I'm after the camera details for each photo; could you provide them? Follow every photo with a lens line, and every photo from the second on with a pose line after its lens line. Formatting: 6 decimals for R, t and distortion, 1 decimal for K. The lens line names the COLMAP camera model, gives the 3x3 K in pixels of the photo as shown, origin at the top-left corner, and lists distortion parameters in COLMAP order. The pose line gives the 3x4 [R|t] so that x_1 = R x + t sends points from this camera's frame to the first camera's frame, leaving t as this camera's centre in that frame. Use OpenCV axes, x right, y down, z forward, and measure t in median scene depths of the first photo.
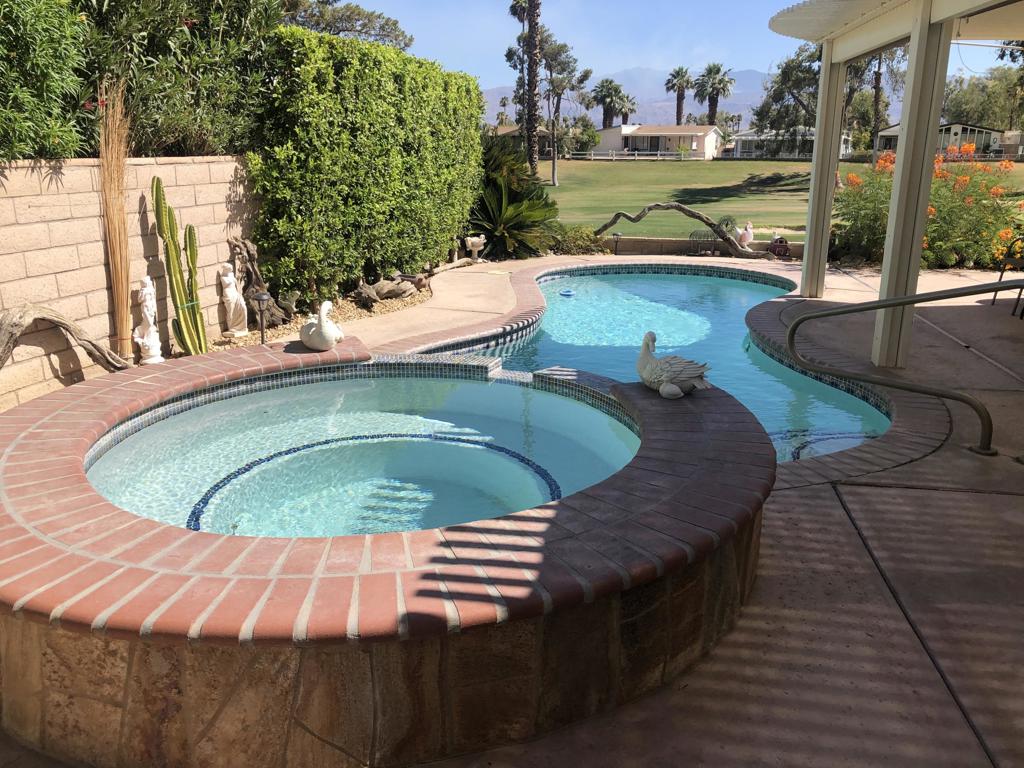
lens RADIAL K [[833.1, 0, 515.4], [0, 833.1, 381.8], [0, 0, 1]] dist [0.011669, 0.003782]
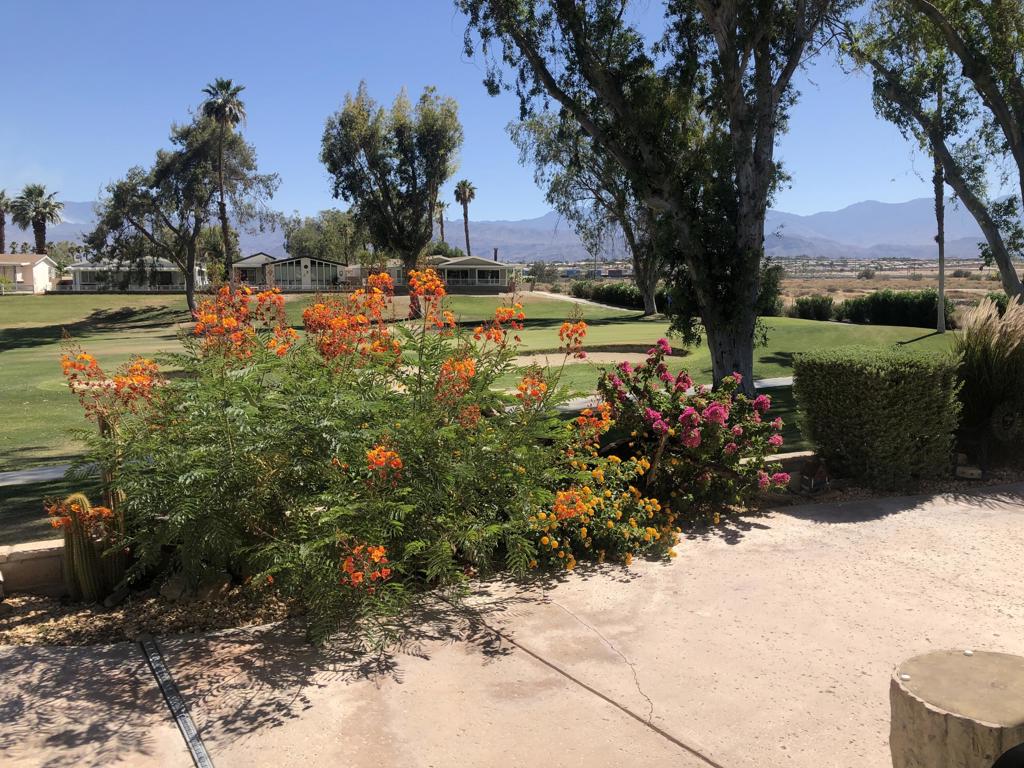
lens RADIAL K [[833.1, 0, 511.7], [0, 833.1, 381.8], [0, 0, 1]] dist [0.011669, 0.003782]
pose [[0.755882, -0.082955, 0.649431, 0.041602], [0.180245, 0.979976, -0.084612, -0.025931], [-0.629408, 0.181014, 0.755698, 0.094942]]
